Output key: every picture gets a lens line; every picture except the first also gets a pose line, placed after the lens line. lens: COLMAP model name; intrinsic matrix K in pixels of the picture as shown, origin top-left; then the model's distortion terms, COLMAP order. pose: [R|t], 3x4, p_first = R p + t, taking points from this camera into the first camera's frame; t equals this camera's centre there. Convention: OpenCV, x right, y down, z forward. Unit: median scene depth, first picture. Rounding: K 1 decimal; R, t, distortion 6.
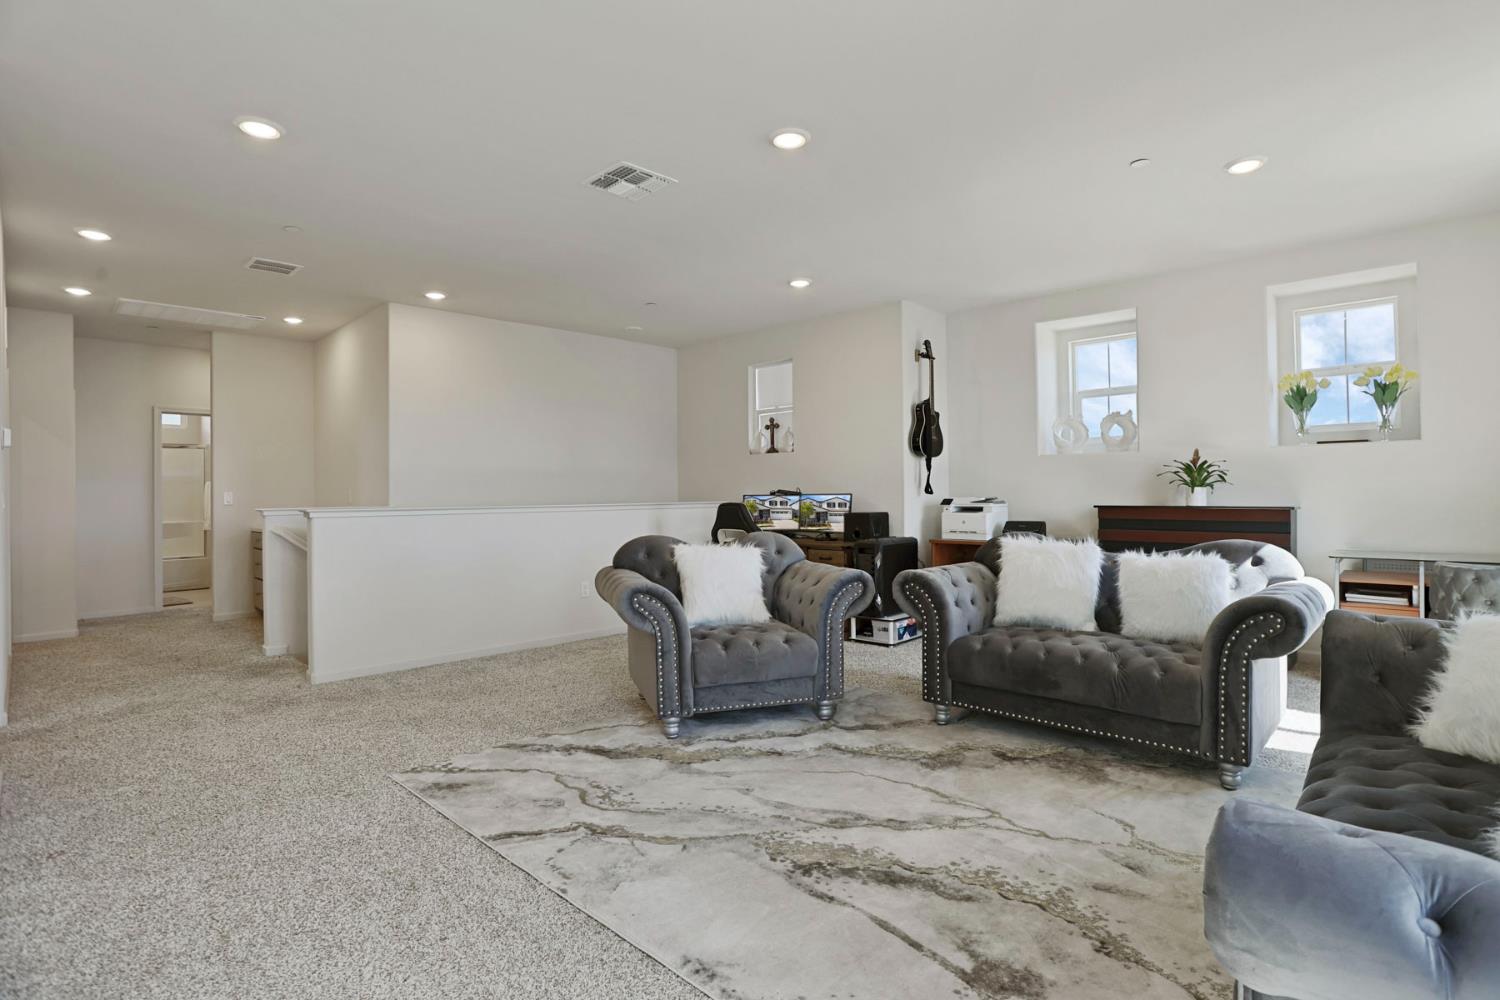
lens RADIAL K [[717.2, 0, 757.1], [0, 717.2, 494.7], [0, 0, 1]] dist [-0.005014, -0.000196]
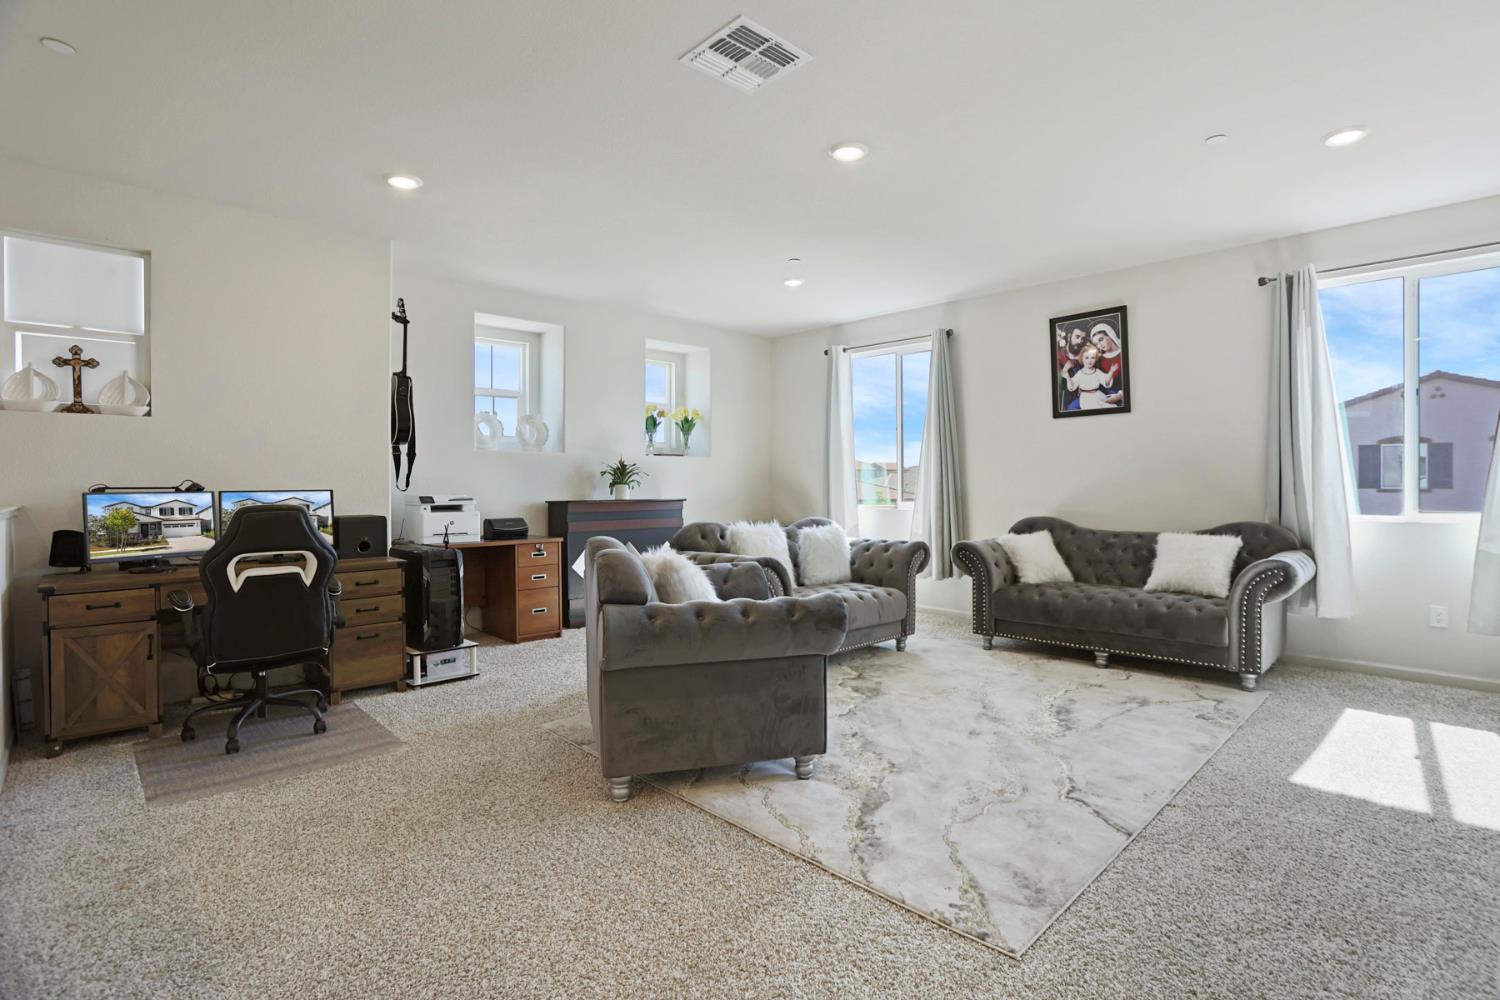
lens RADIAL K [[717.2, 0, 757.1], [0, 717.2, 494.7], [0, 0, 1]] dist [-0.005014, -0.000196]
pose [[0.047670, -0.012135, 0.998789, -0.555067], [0.002935, 0.999924, 0.012009, -0.005852], [-0.998859, 0.002359, 0.047702, 0.580527]]
